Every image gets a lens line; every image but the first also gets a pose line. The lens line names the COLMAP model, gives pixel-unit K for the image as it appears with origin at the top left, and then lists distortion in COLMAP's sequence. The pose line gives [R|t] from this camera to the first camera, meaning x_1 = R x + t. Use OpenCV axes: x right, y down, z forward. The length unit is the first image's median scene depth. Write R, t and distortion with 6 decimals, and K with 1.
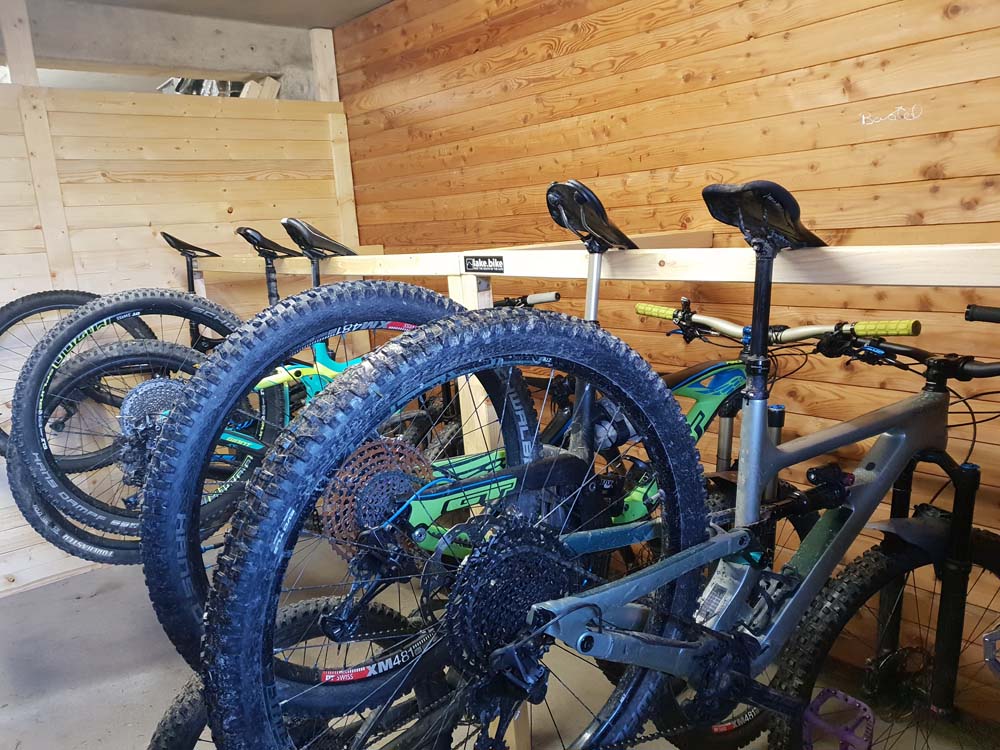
lens RADIAL K [[774.4, 0, 500.0], [0, 774.4, 375.0], [0, 0, 1]] dist [-0.001297, 0.002039]
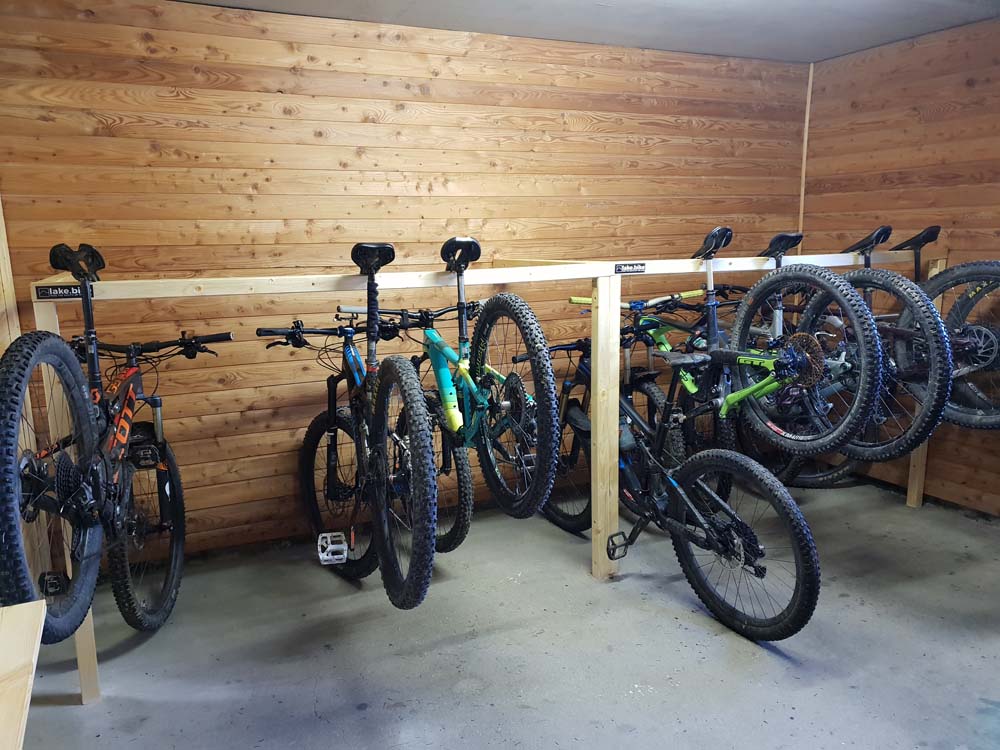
lens RADIAL K [[774.4, 0, 500.0], [0, 774.4, 375.0], [0, 0, 1]] dist [-0.001297, 0.002039]
pose [[0.269055, -0.101639, 0.957747, -0.968970], [0.182632, 0.981758, 0.052882, -0.027407], [-0.945651, 0.160687, 0.282709, 0.436333]]
